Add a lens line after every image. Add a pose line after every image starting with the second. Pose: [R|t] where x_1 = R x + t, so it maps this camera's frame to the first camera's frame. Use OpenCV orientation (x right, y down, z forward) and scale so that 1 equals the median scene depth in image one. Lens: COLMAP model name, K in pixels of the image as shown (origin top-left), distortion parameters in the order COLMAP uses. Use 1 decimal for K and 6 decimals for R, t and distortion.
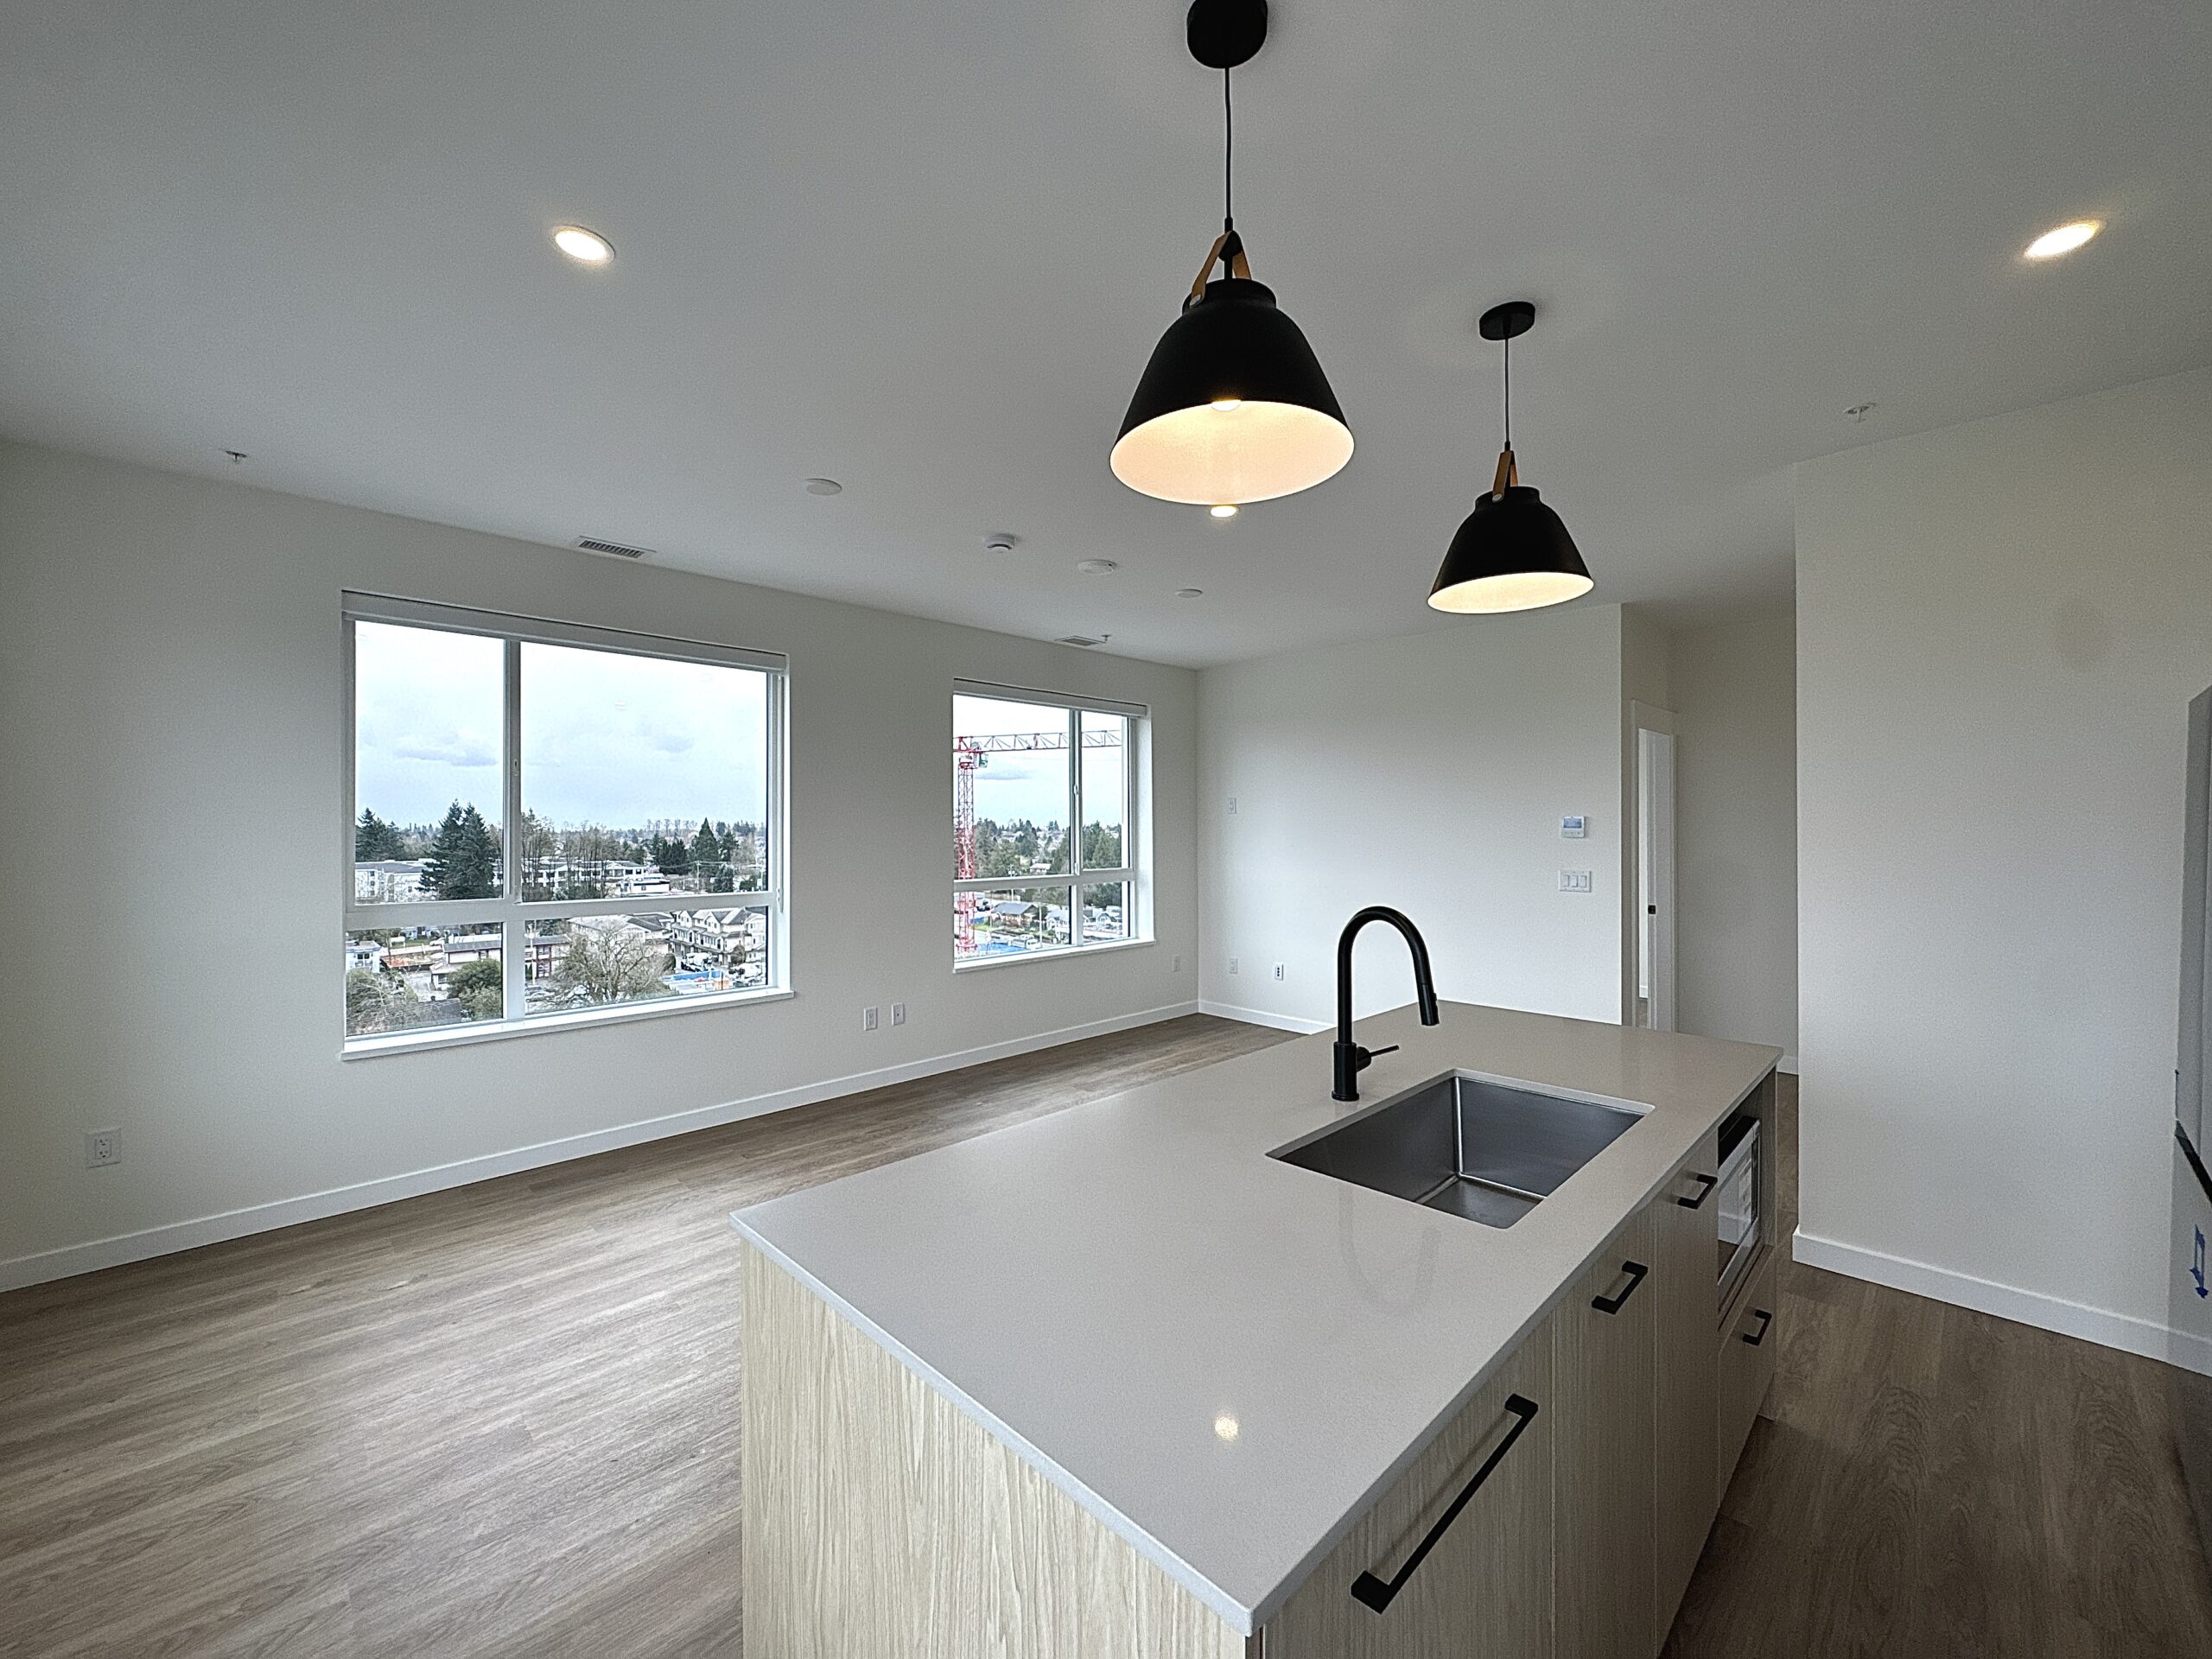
lens RADIAL K [[887.0, 0, 1120.7], [0, 887.0, 827.2], [0, 0, 1]] dist [-0.002462, -0.001087]
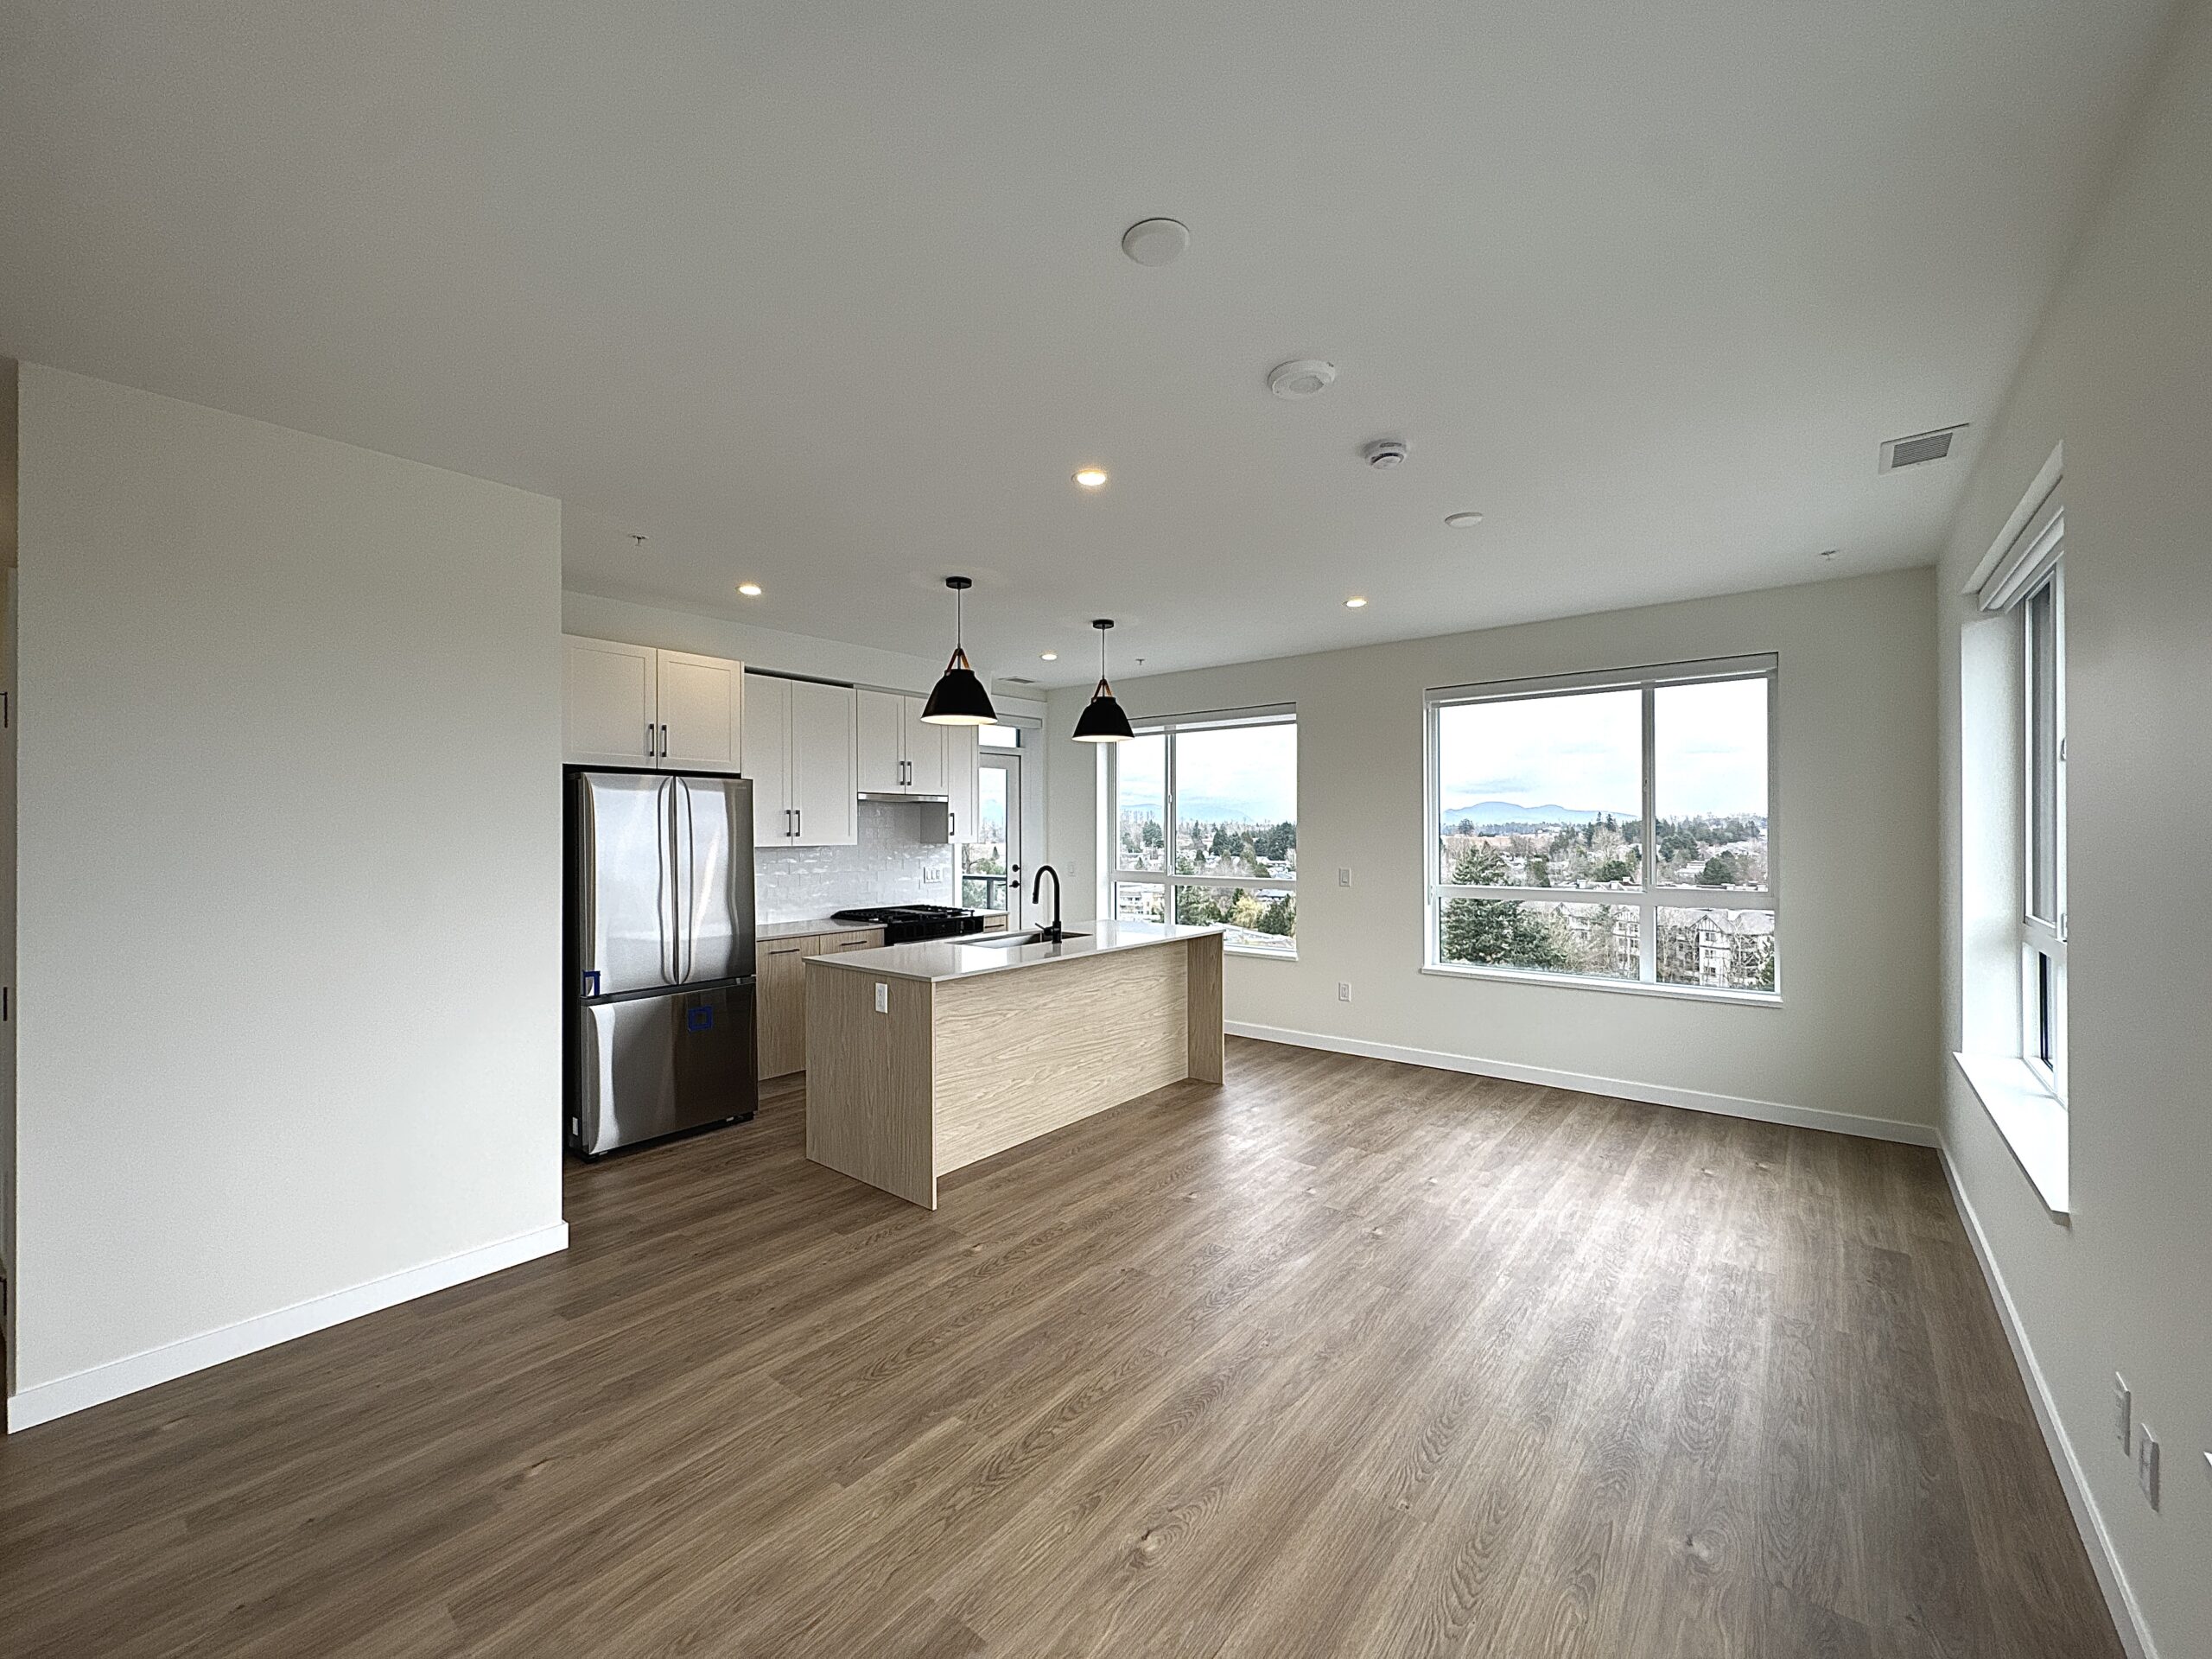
lens RADIAL K [[887.0, 0, 1110.6], [0, 887.0, 834.1], [0, 0, 1]] dist [-0.002462, -0.001087]
pose [[-0.994786, 0.005328, -0.101841, 0.212465], [0.004719, 0.999970, 0.006218, -0.008412], [0.101871, 0.005705, -0.994781, 2.140214]]
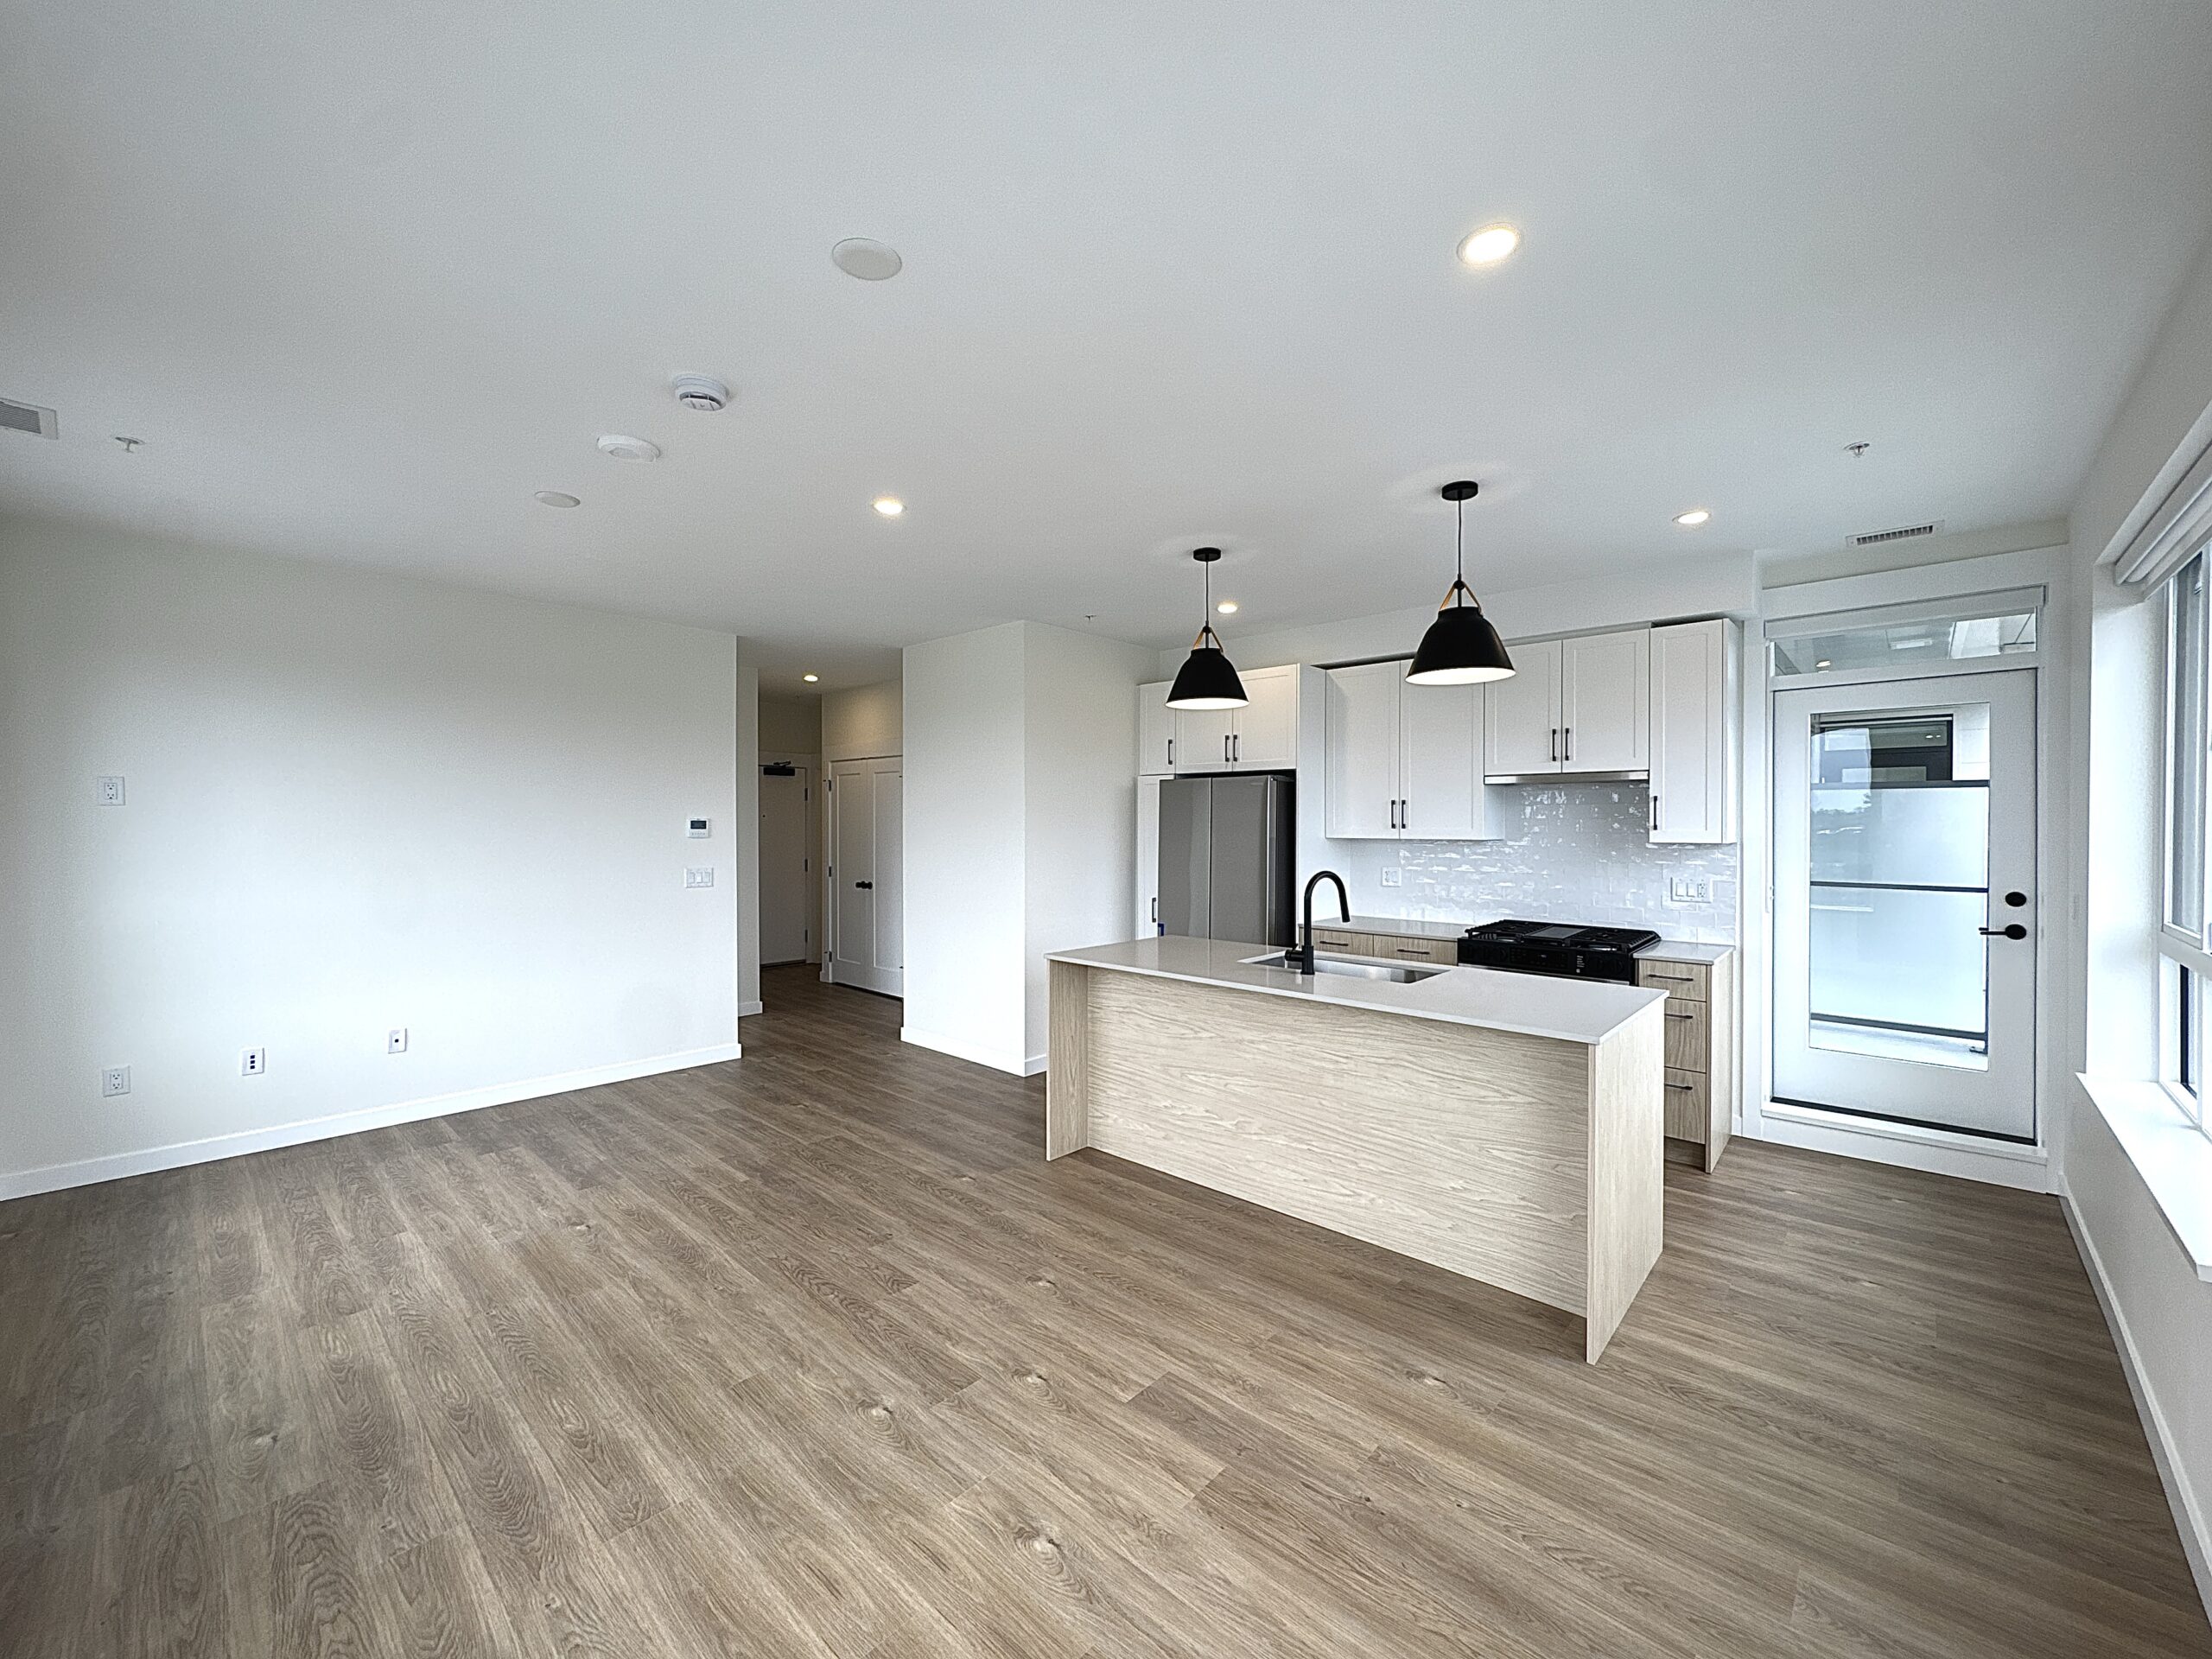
lens RADIAL K [[887.0, 0, 1097.0], [0, 887.0, 826.7], [0, 0, 1]] dist [-0.002462, -0.001087]
pose [[-0.016743, -0.003100, 0.999855, -0.976471], [0.002210, 0.999993, 0.003138, -0.005244], [-0.999857, 0.002262, -0.016736, 0.913224]]
